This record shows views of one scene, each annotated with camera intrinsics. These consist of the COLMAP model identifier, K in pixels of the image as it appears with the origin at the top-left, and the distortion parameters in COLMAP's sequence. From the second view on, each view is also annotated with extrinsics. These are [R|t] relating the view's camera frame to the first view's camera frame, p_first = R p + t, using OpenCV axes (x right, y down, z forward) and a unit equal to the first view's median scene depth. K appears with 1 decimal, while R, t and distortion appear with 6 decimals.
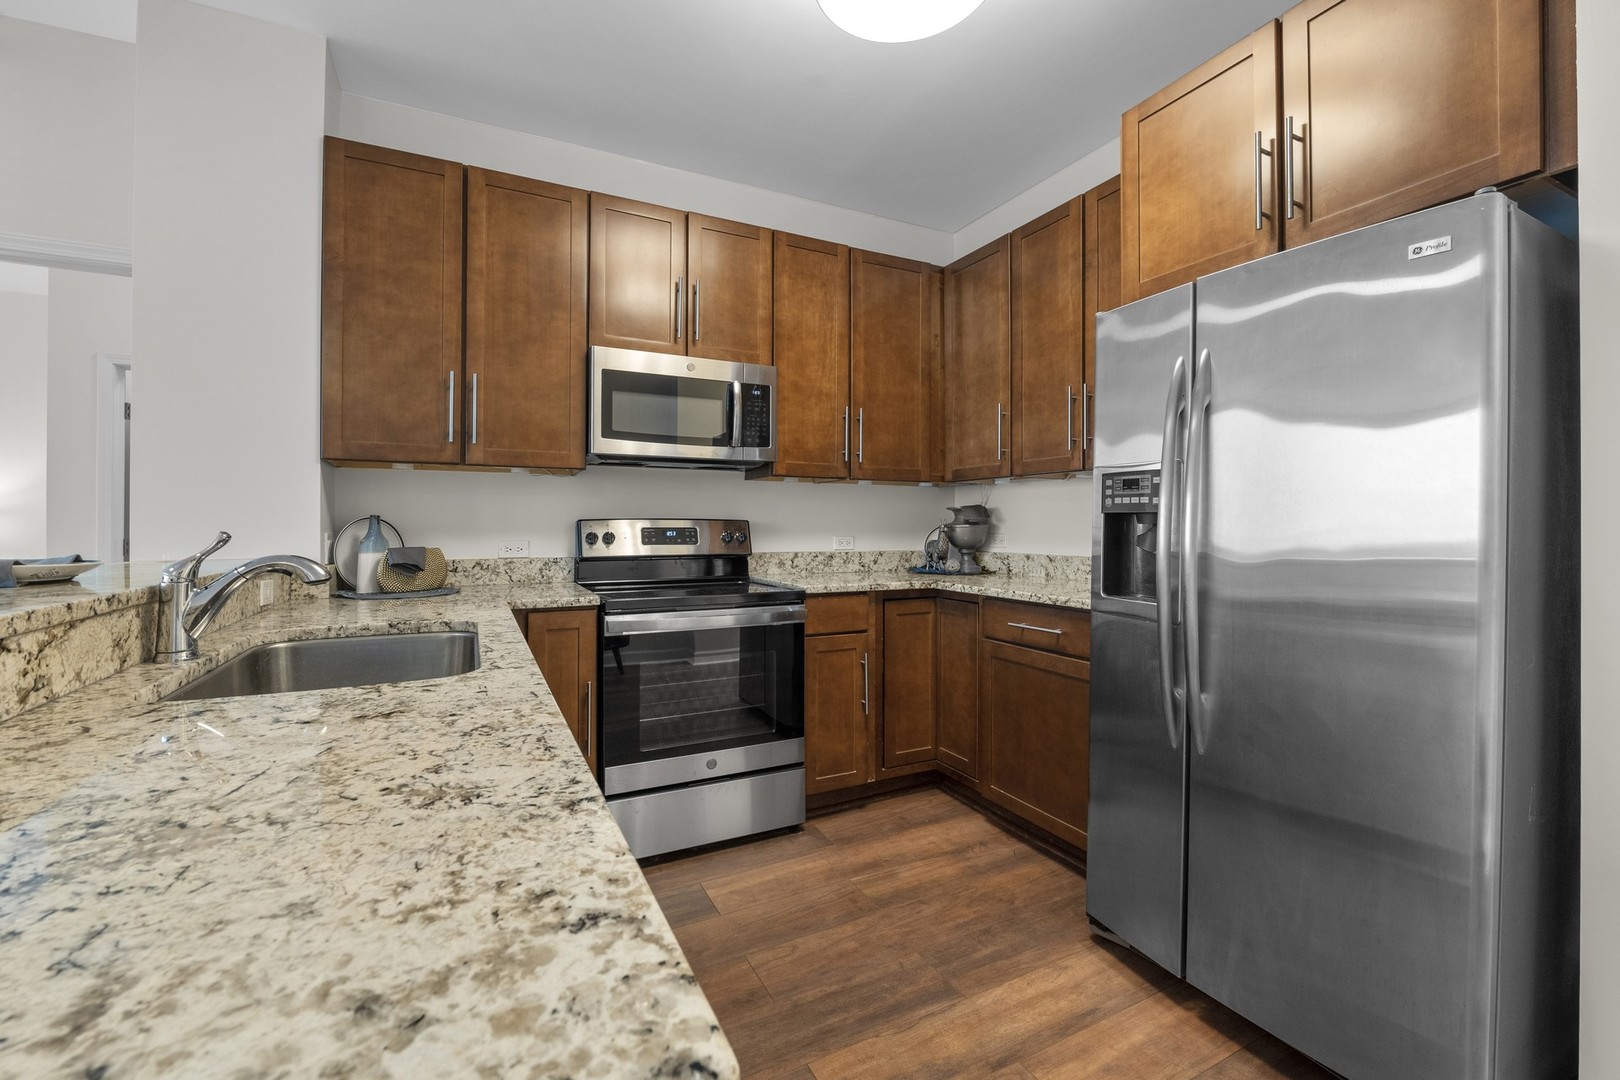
lens RADIAL K [[671.5, 0, 798.5], [0, 671.5, 522.0], [0, 0, 1]] dist [-0.009828, 0.000457]
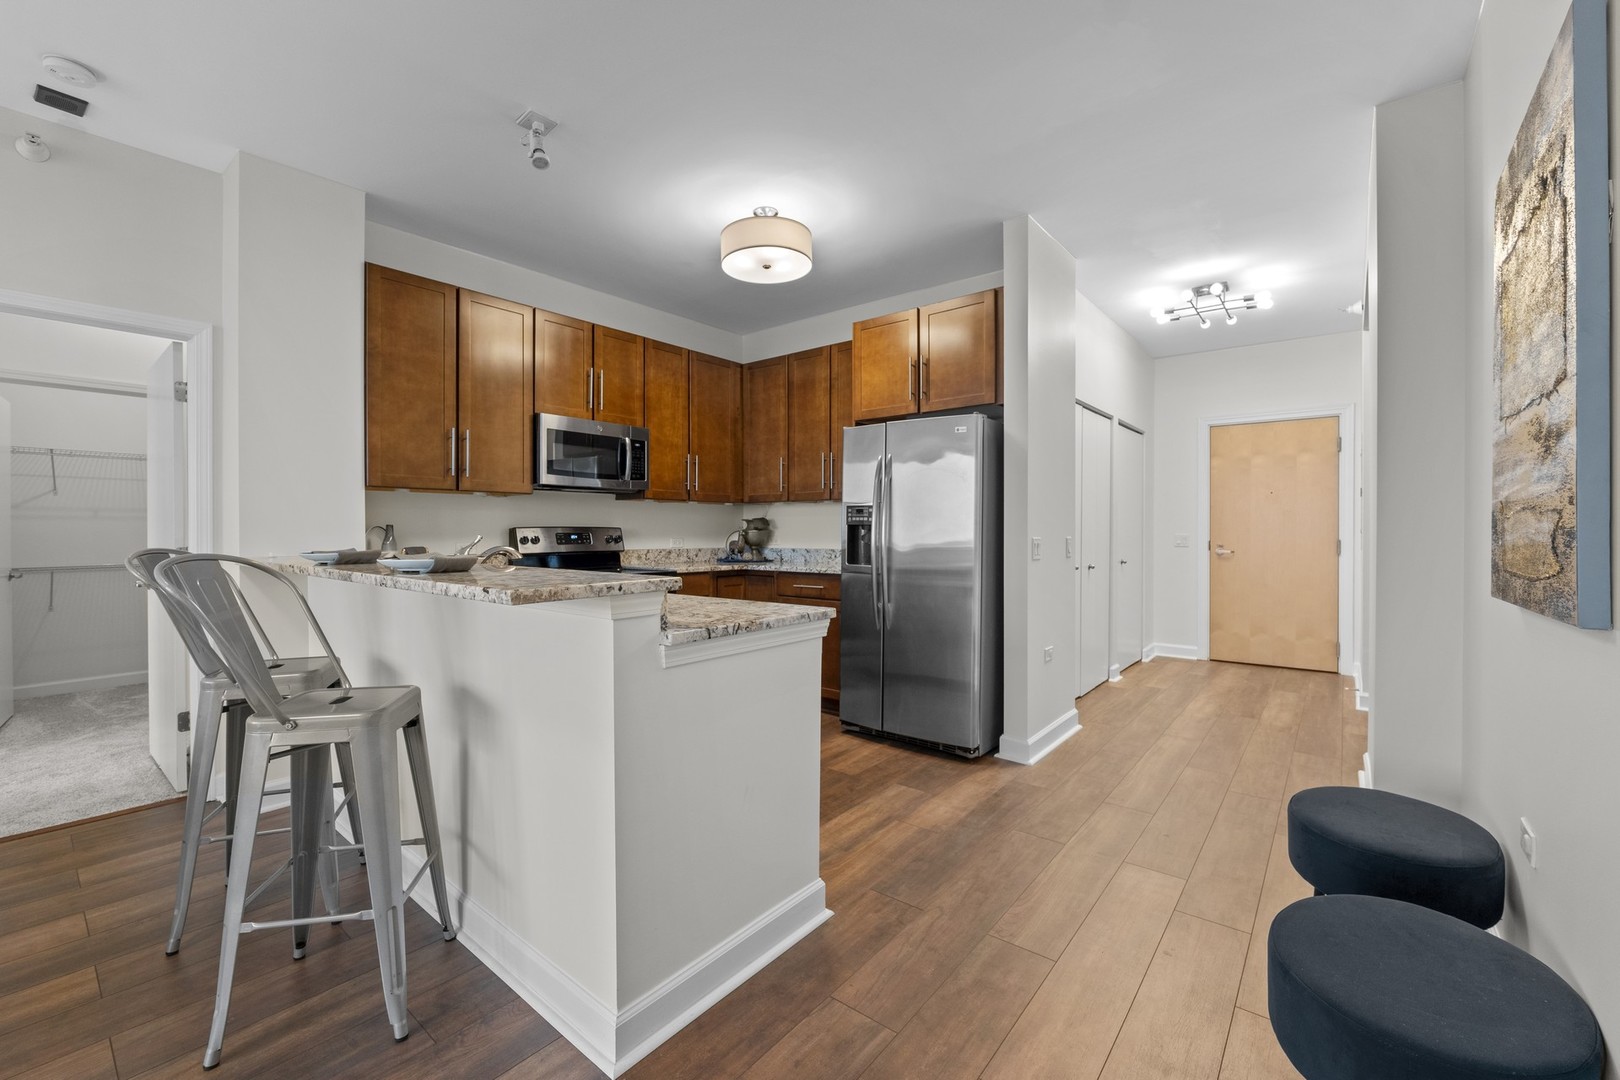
lens RADIAL K [[662.5, 0, 804.0], [0, 662.5, 533.9], [0, 0, 1]] dist [-0.012243, 0.000030]
pose [[0.910729, -0.004622, 0.412978, -0.329283], [0.000665, 0.999952, 0.009725, -0.003235], [-0.413003, -0.008582, 0.910689, -0.521143]]
